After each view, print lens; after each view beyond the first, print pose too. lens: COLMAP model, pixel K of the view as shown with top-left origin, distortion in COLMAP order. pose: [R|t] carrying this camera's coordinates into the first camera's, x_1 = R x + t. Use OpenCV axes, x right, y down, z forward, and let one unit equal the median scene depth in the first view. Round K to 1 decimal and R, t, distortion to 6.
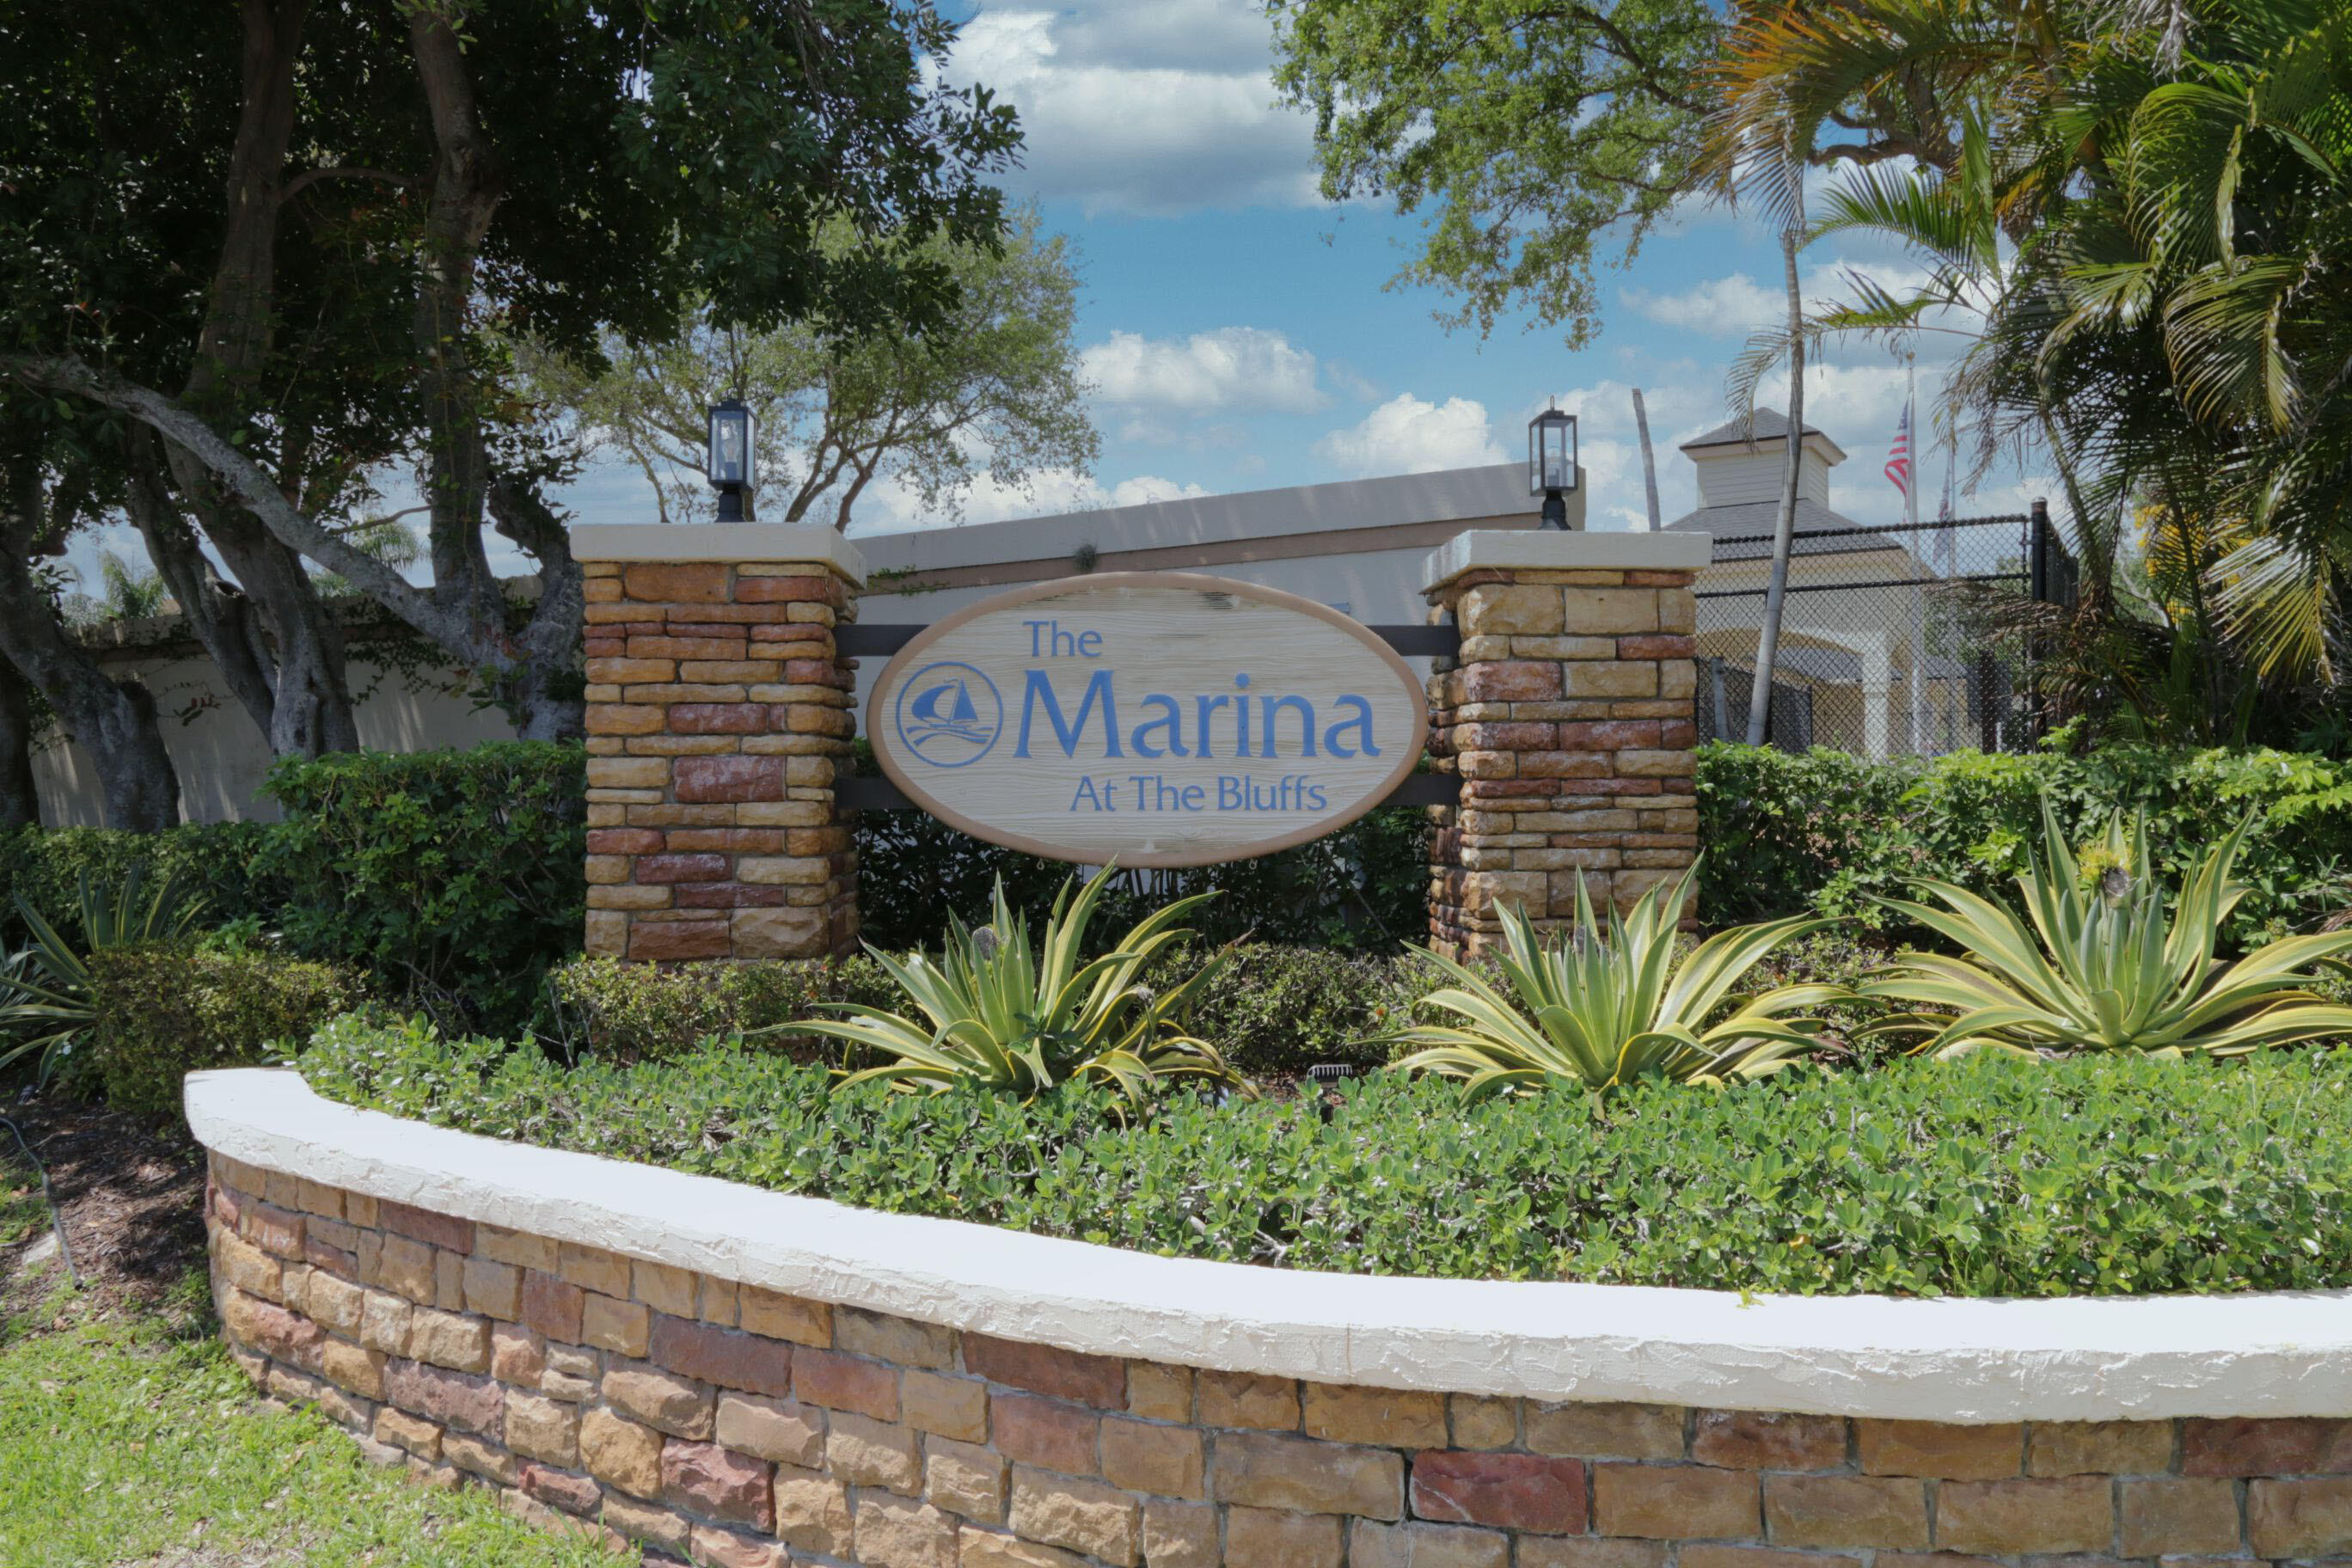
lens RADIAL K [[1585.5, 0, 1176.0], [0, 1585.5, 784.0], [0, 0, 1]] dist [-0.002630, 0.000147]
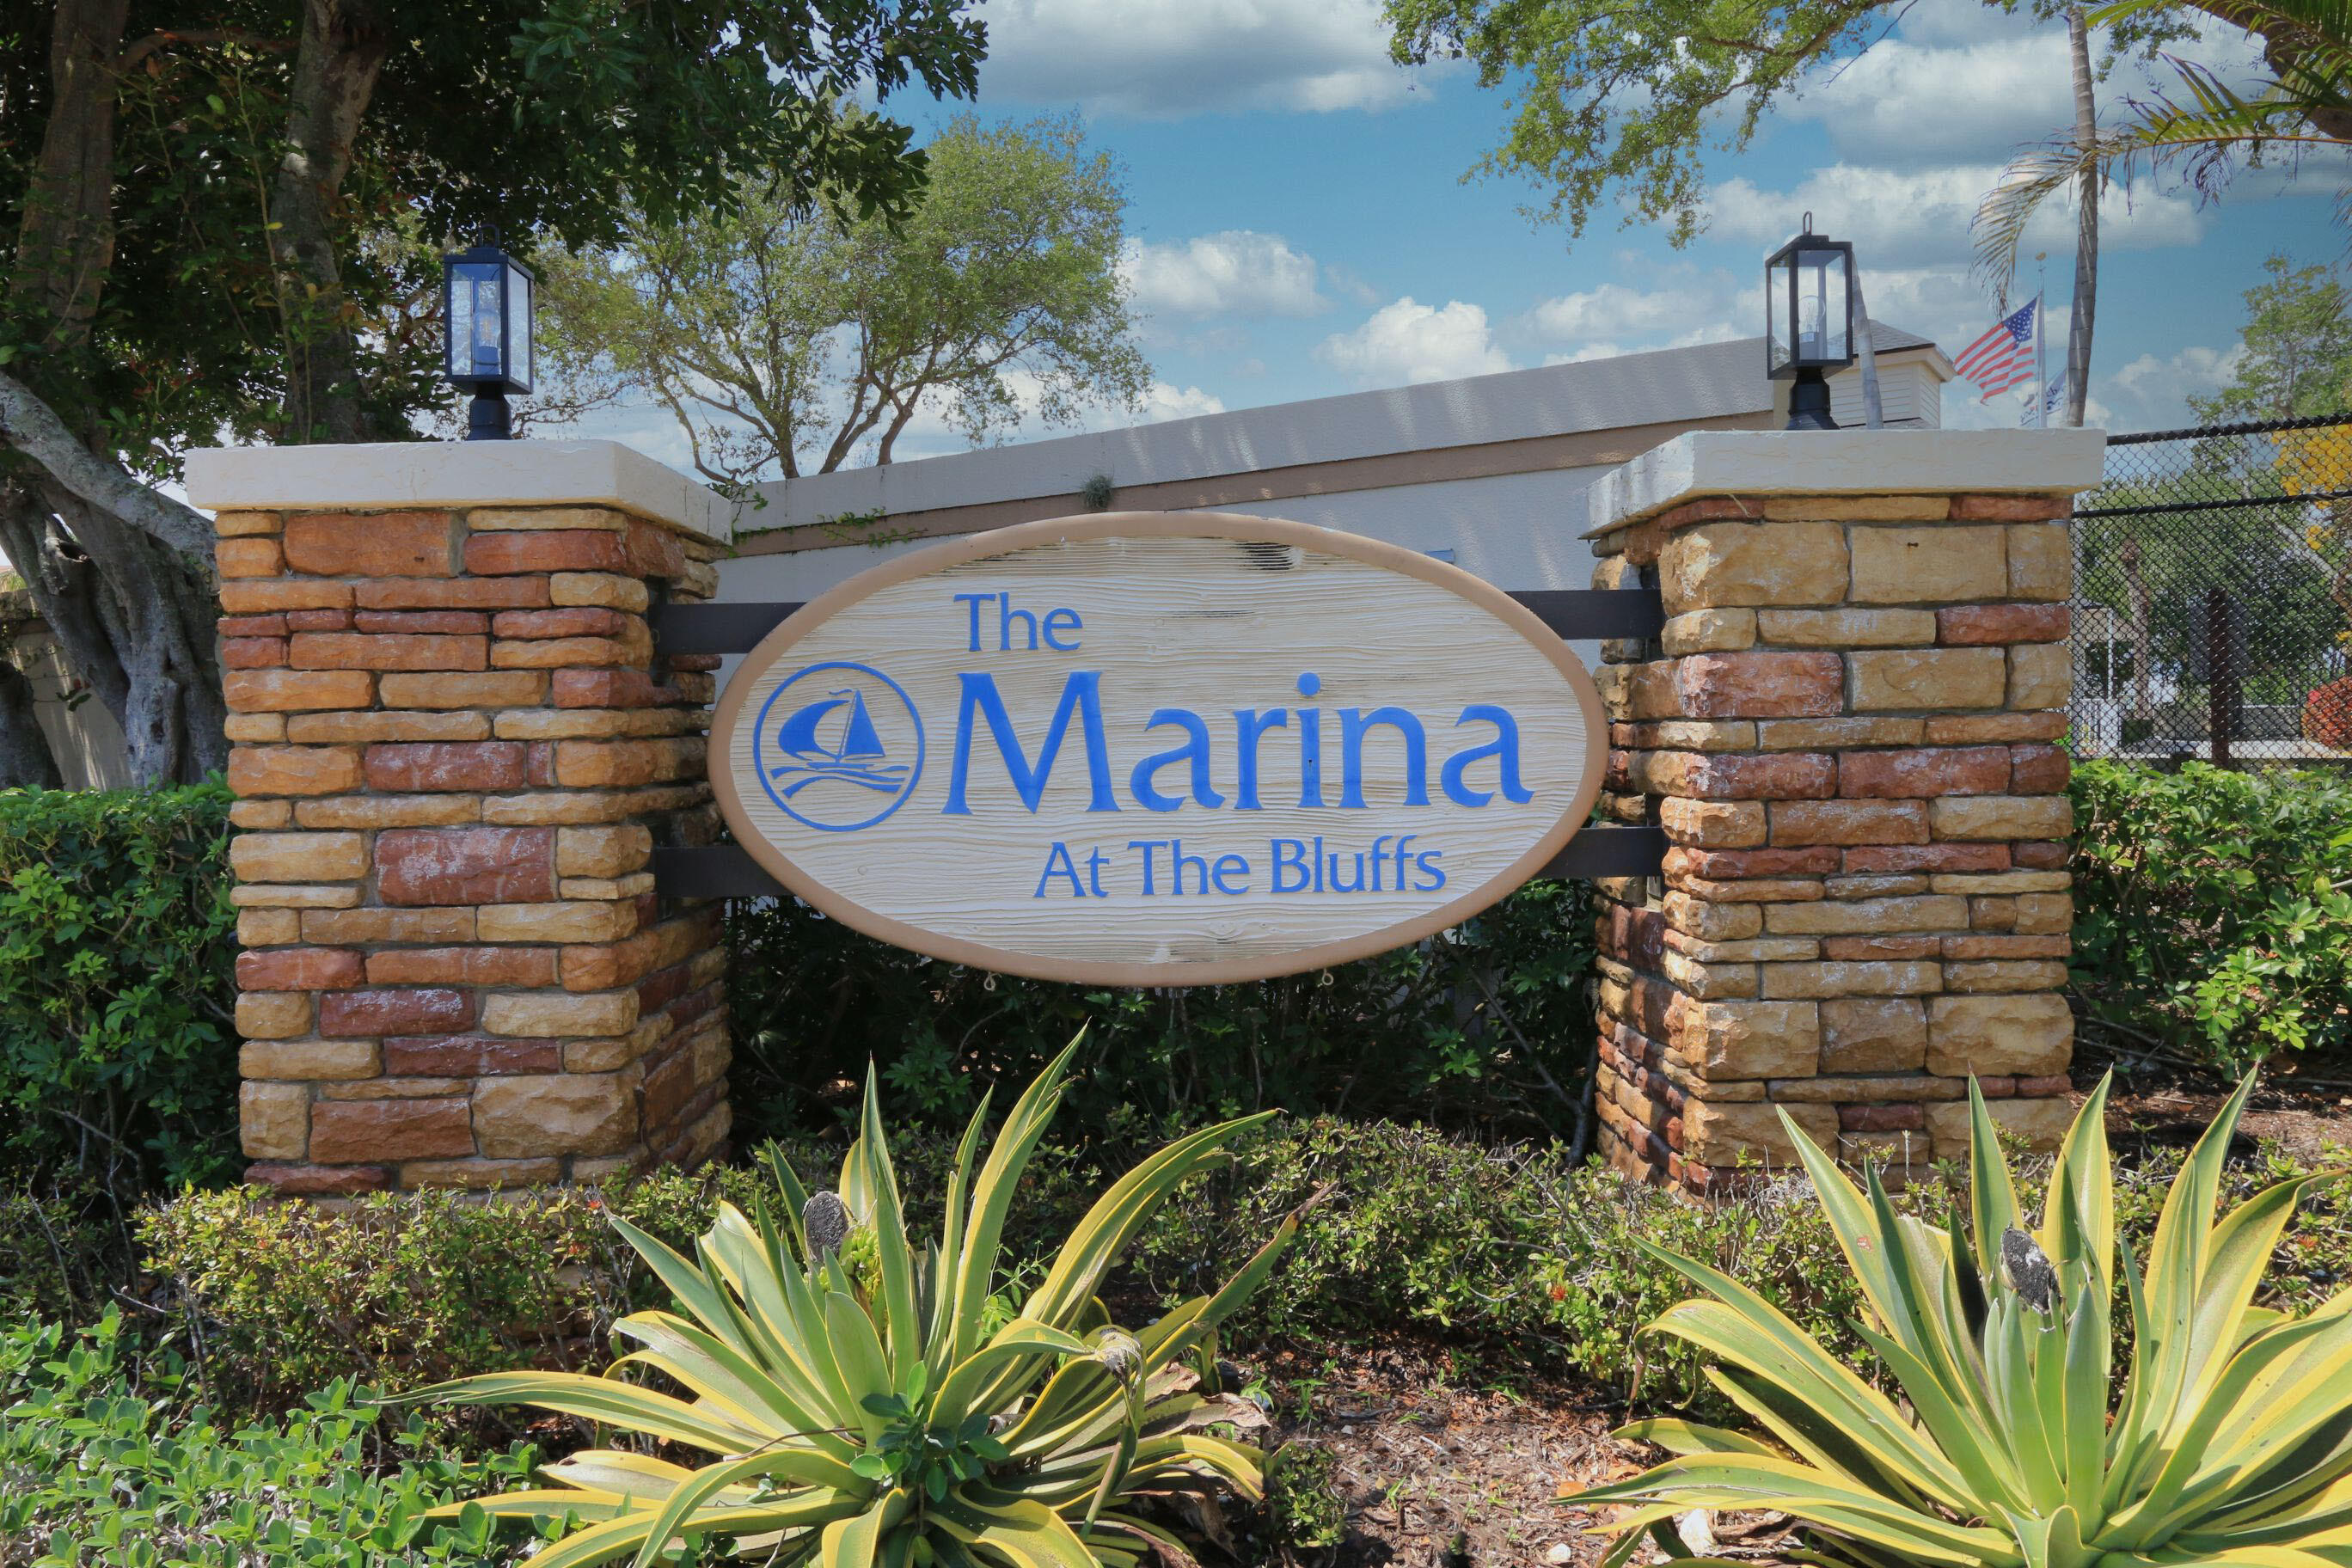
lens RADIAL K [[1585.5, 0, 1176.0], [0, 1585.5, 784.0], [0, 0, 1]] dist [-0.002630, 0.000147]
pose [[0.999189, -0.010701, -0.038821, 0.013852], [0.012167, 0.999214, 0.037729, -0.050903], [0.038387, -0.038170, 0.998534, 0.379193]]
